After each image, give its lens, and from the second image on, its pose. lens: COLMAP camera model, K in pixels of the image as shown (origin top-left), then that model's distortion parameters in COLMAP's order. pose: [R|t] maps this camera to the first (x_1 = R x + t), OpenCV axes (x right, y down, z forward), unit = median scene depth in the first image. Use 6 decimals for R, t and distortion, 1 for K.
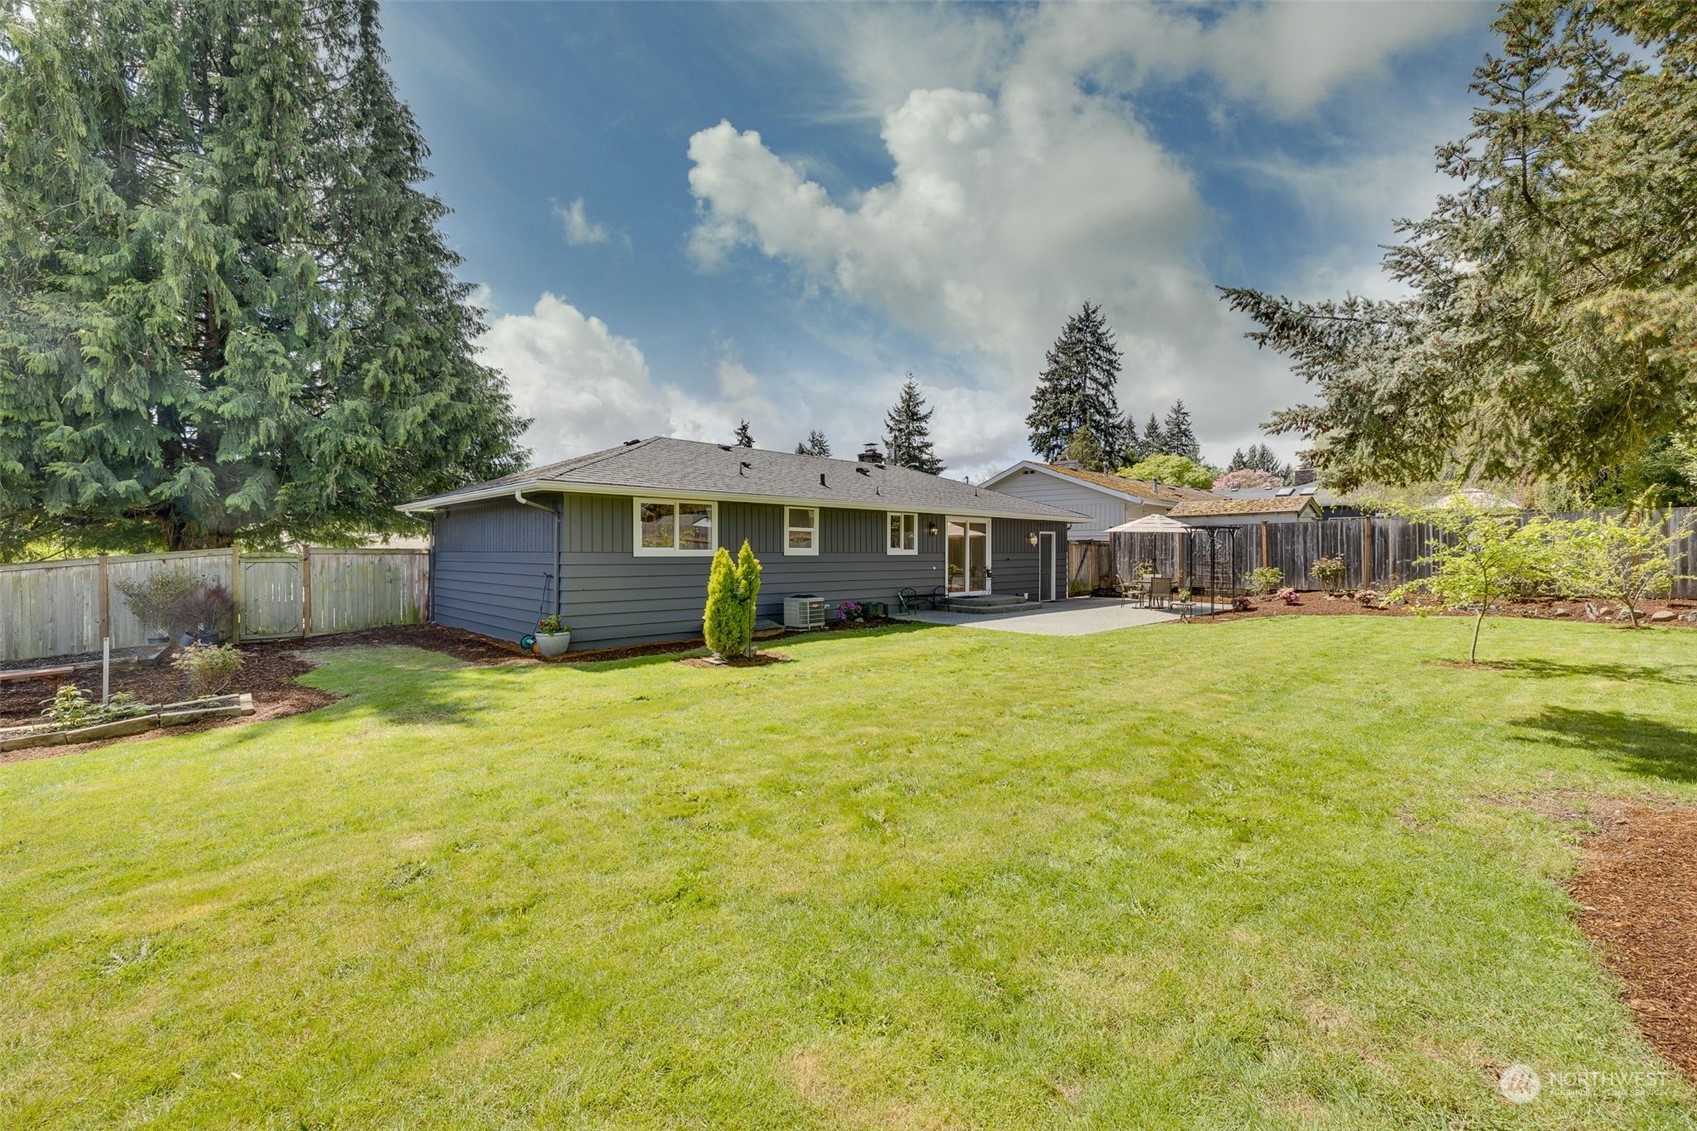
lens RADIAL K [[720.1, 0, 841.8], [0, 720.1, 559.2], [0, 0, 1]] dist [-0.001997, -0.000297]
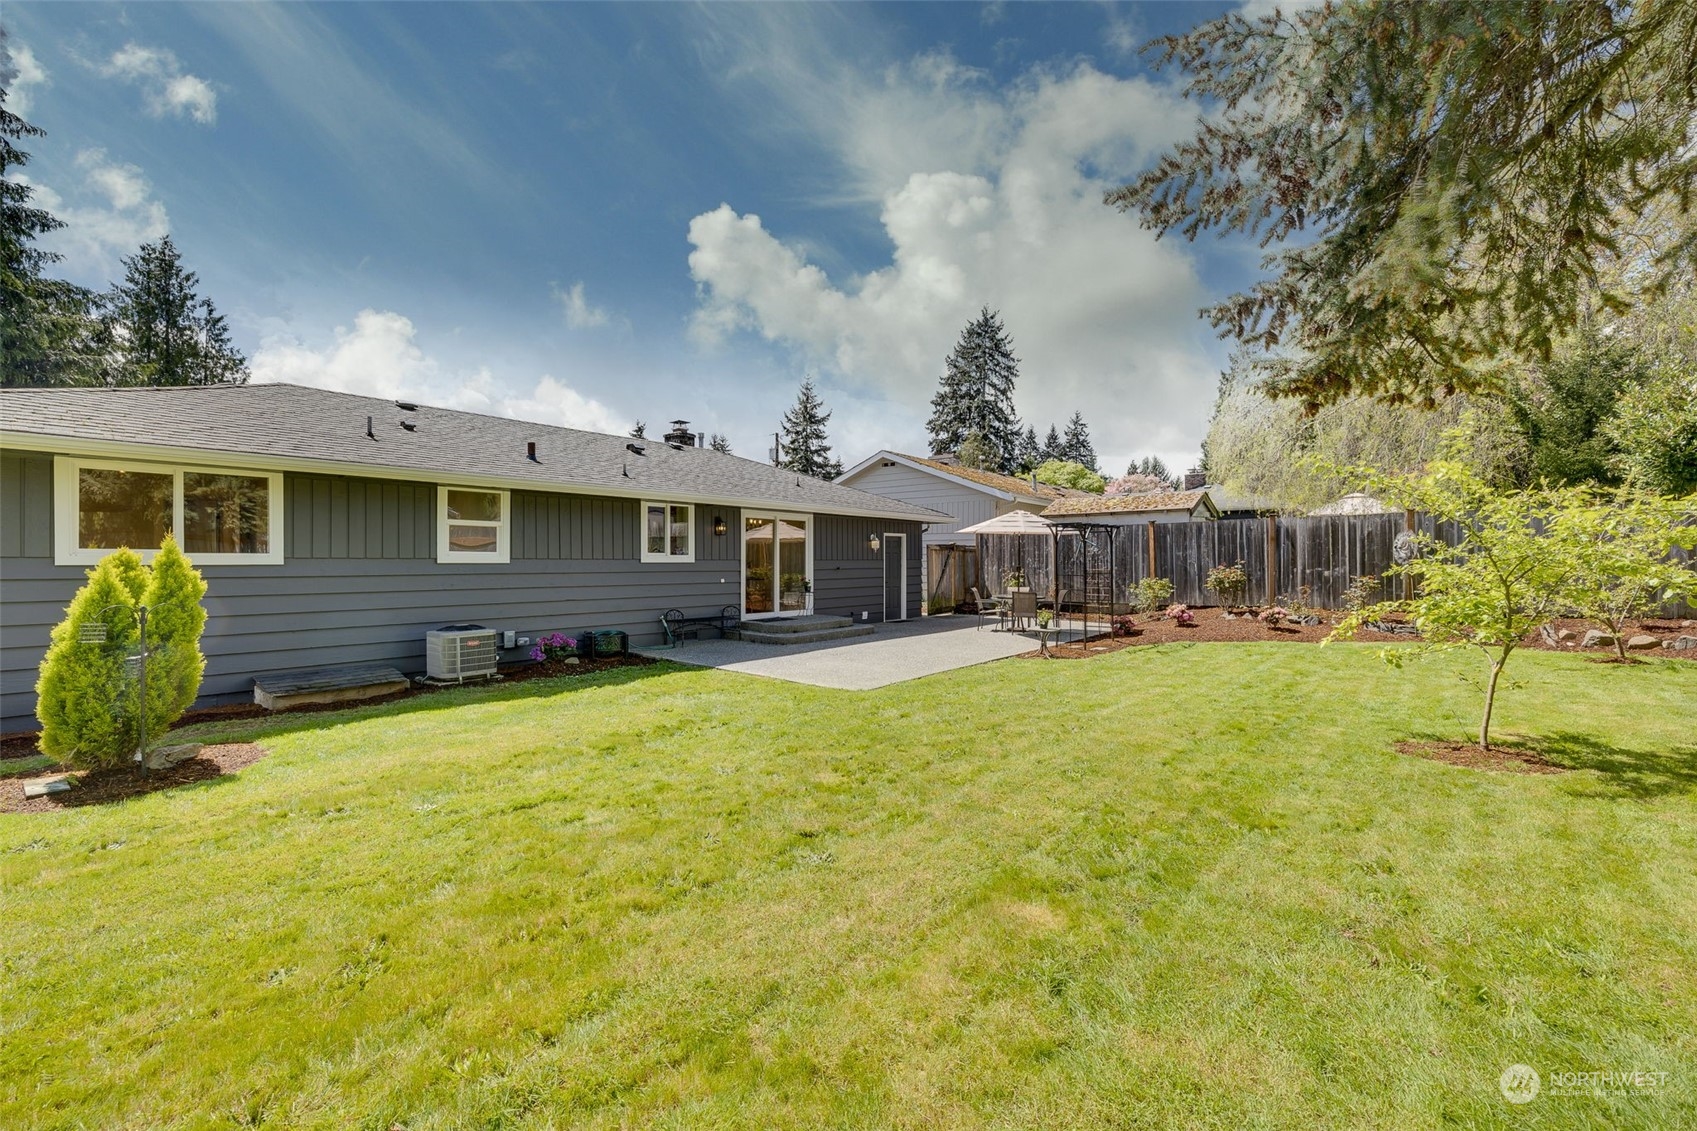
lens RADIAL K [[720.1, 0, 841.8], [0, 720.1, 559.2], [0, 0, 1]] dist [-0.001997, -0.000297]
pose [[0.993061, -0.000094, 0.117602, 0.137159], [0.001446, 0.999934, -0.011405, -0.000837], [-0.117594, 0.011495, 0.992995, 0.222979]]
